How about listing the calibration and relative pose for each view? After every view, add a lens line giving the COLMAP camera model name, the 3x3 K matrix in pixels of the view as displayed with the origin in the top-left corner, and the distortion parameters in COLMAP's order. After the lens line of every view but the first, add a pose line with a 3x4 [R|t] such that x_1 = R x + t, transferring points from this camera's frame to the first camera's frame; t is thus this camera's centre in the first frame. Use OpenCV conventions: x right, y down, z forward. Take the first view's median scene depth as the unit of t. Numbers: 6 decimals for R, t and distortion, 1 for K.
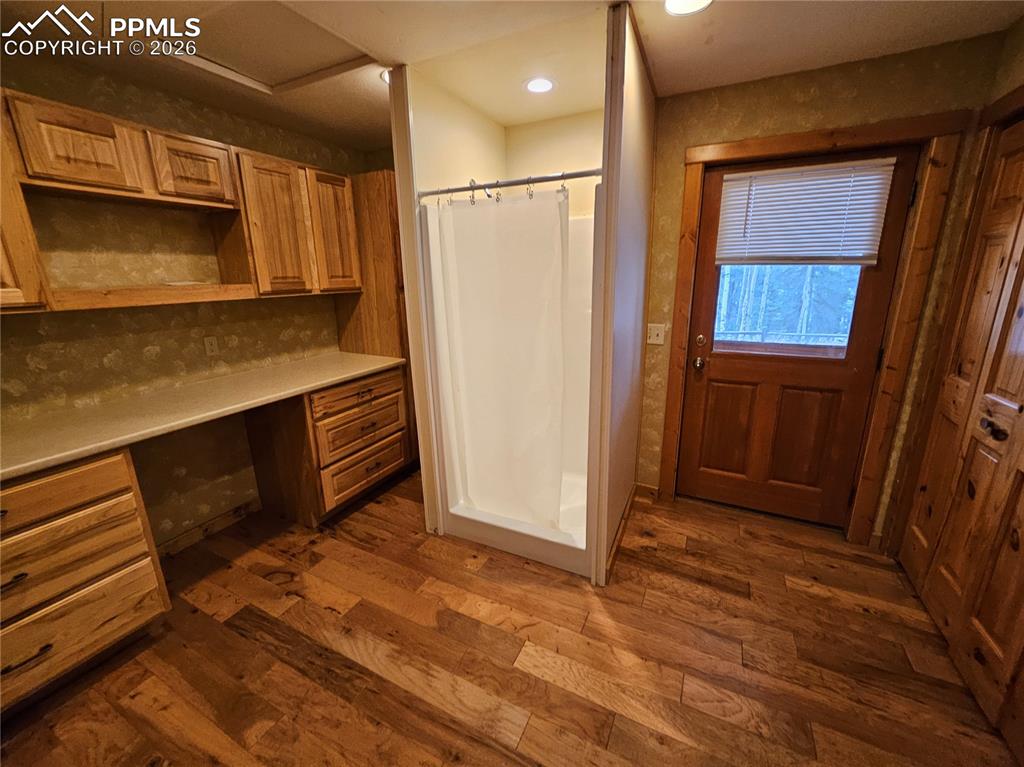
lens RADIAL K [[404.6, 0, 520.4], [0, 404.6, 378.6], [0, 0, 1]] dist [0.000271, 0.000185]
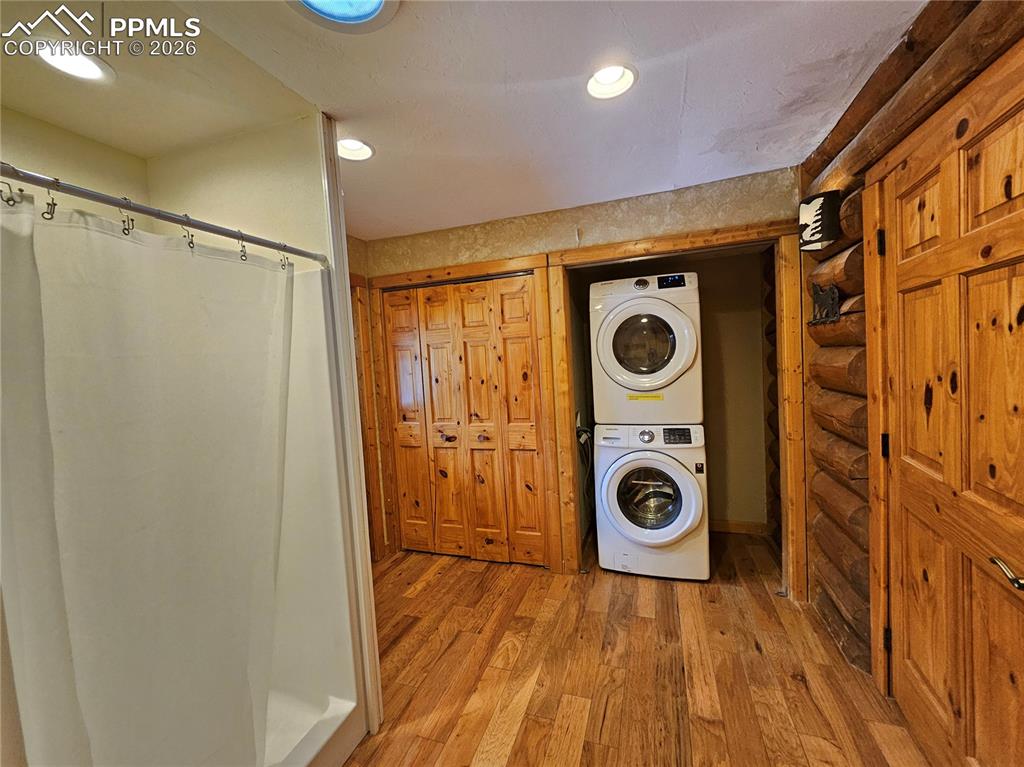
lens RADIAL K [[404.6, 0, 519.8], [0, 404.6, 376.4], [0, 0, 1]] dist [0.000271, 0.000185]
pose [[-0.116936, -0.030049, 0.992685, -0.746605], [0.308683, 0.948936, 0.065086, -0.159849], [-0.943950, 0.314035, -0.101689, 0.673816]]
